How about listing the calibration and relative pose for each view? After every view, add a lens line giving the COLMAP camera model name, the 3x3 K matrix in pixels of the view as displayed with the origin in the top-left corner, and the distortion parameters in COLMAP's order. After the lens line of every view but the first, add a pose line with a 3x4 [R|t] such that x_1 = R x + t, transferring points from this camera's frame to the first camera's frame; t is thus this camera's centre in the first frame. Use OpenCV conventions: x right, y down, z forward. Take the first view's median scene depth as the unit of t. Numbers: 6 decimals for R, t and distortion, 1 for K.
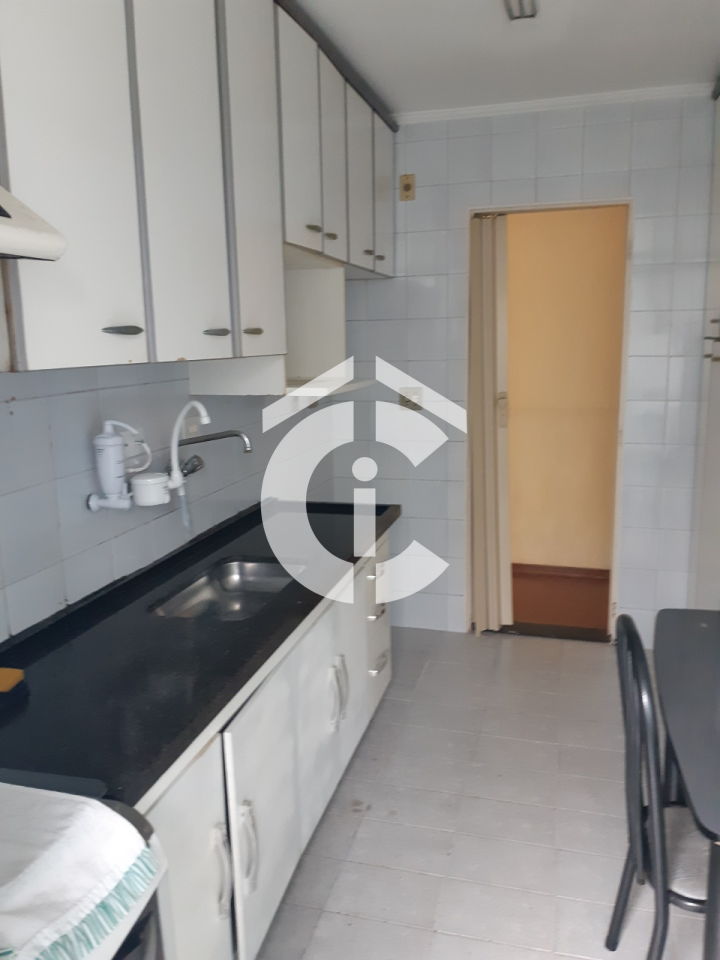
lens RADIAL K [[744.7, 0, 368.6], [0, 744.7, 475.2], [0, 0, 1]] dist [0.060712, -0.094986]
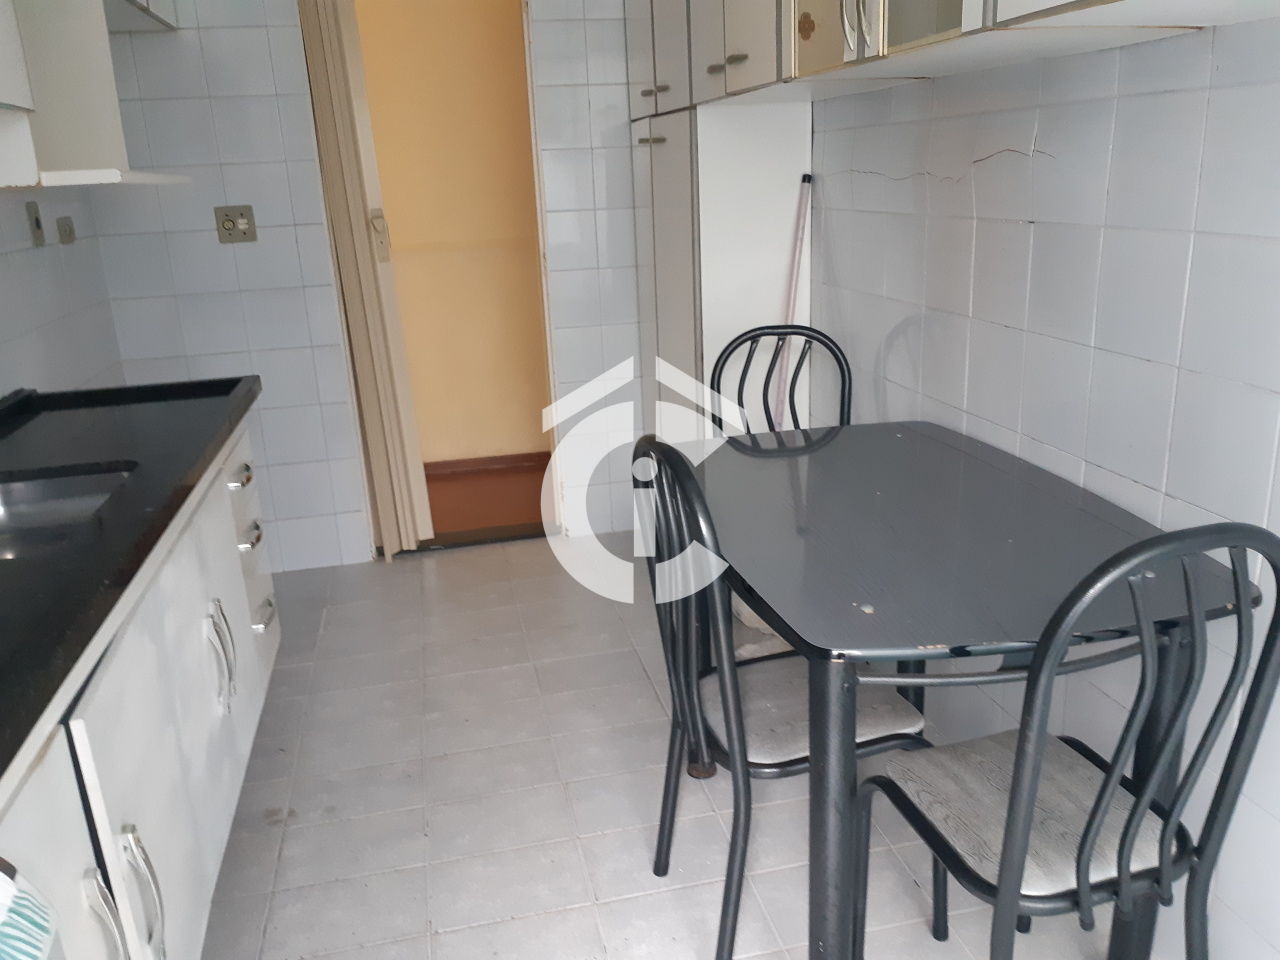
lens RADIAL K [[992.9, 0, 635.7], [0, 992.9, 480.1], [0, 0, 1]] dist [0.060712, -0.094986]
pose [[0.886094, -0.154364, 0.437046, -0.074600], [0.111005, 0.986148, 0.123248, 0.072619], [-0.450017, -0.060695, 0.890955, 0.081353]]
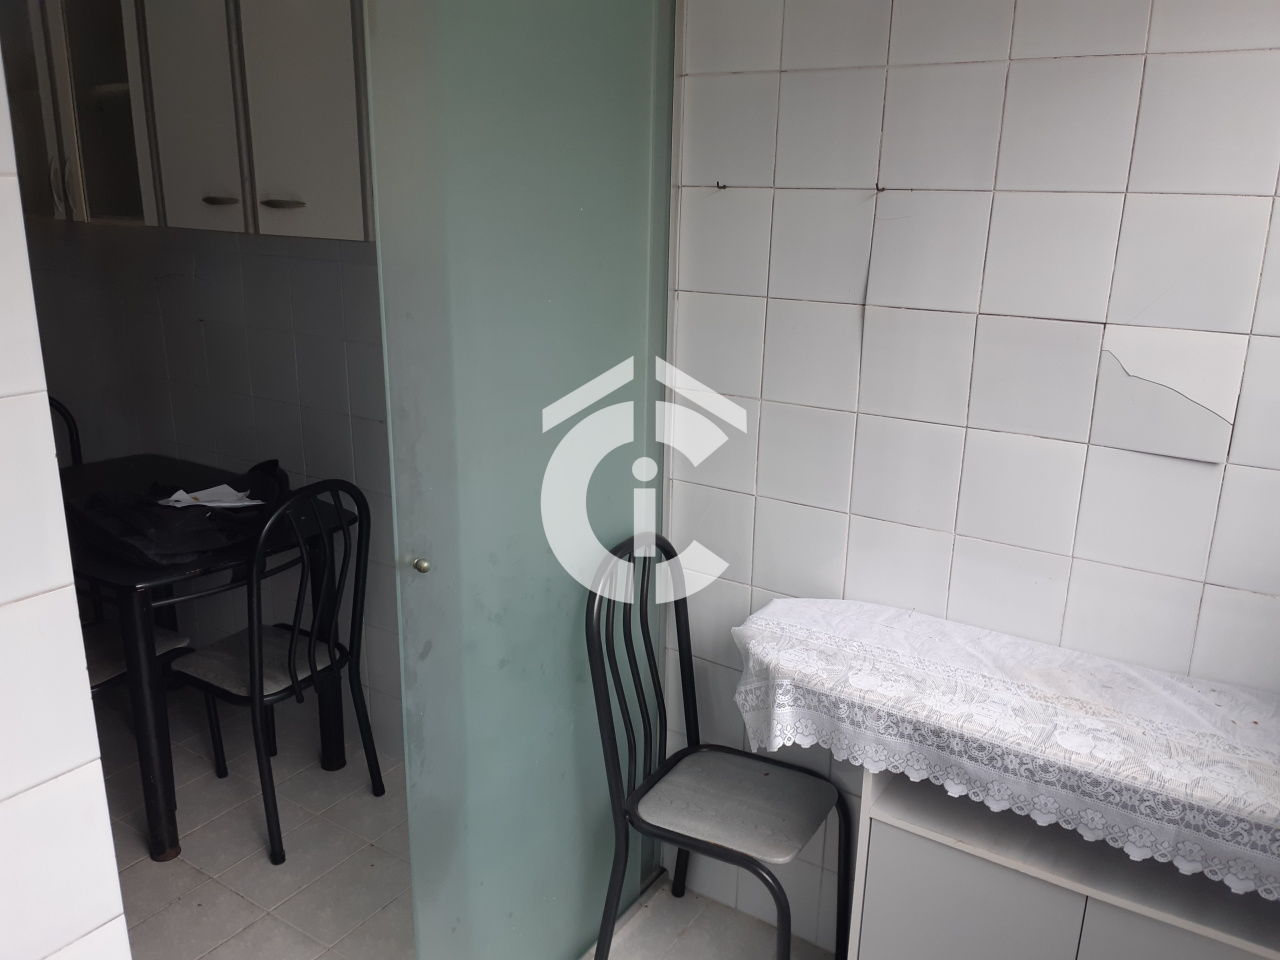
lens RADIAL K [[992.9, 0, 632.5], [0, 992.9, 484.1], [0, 0, 1]] dist [0.060712, -0.094986]
pose [[0.305356, -0.240847, 0.921277, -0.439303], [0.149511, 0.967612, 0.203405, 0.030059], [-0.940428, 0.075630, 0.331475, -0.232286]]
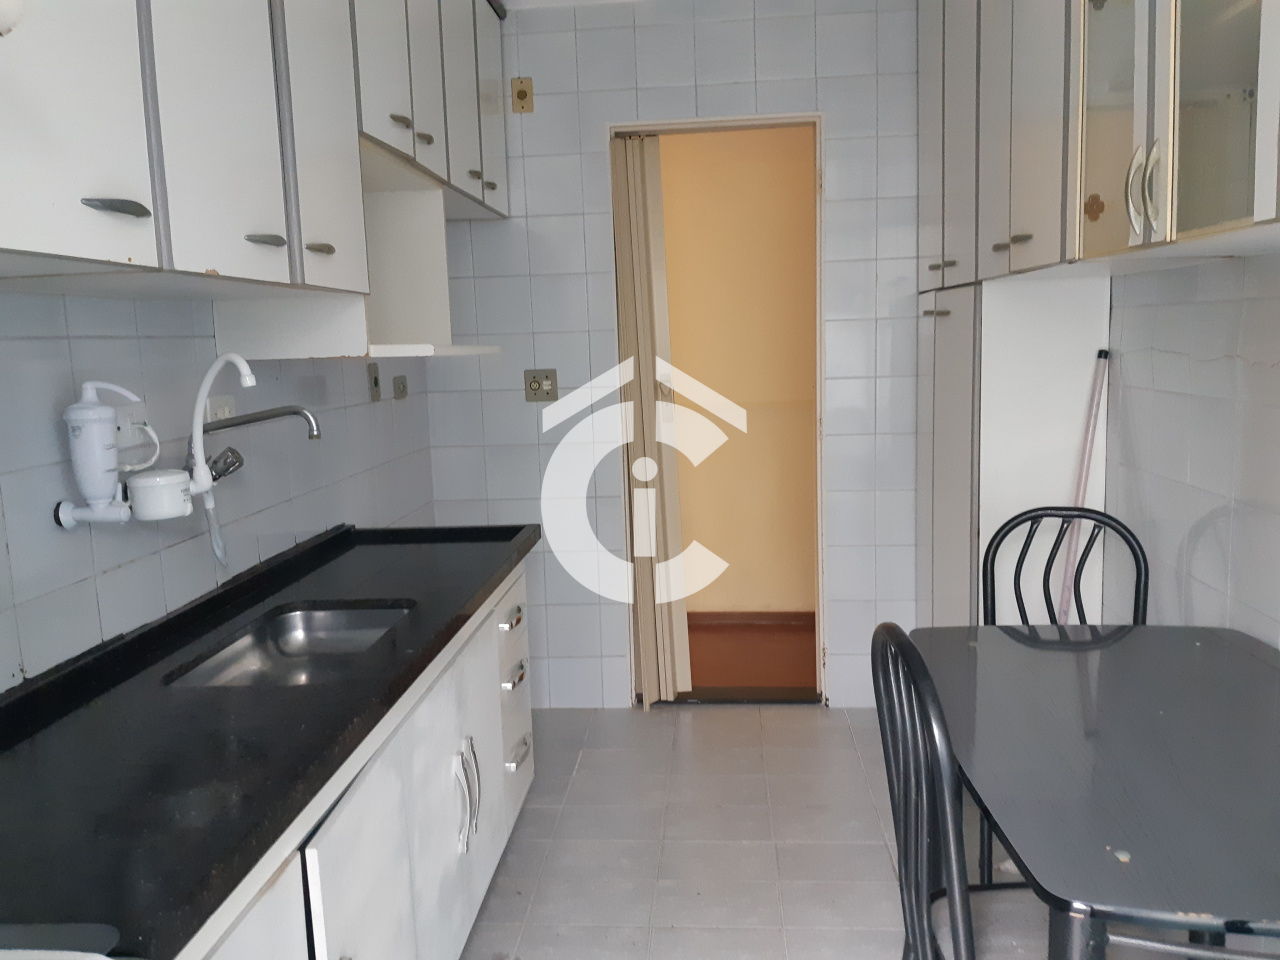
lens RADIAL K [[992.9, 0, 644.3], [0, 992.9, 481.1], [0, 0, 1]] dist [0.060712, -0.094986]
pose [[0.982175, -0.038288, 0.184026, -0.037210], [0.047233, 0.997894, -0.044470, 0.056125], [-0.181936, 0.052369, 0.981915, 0.072267]]
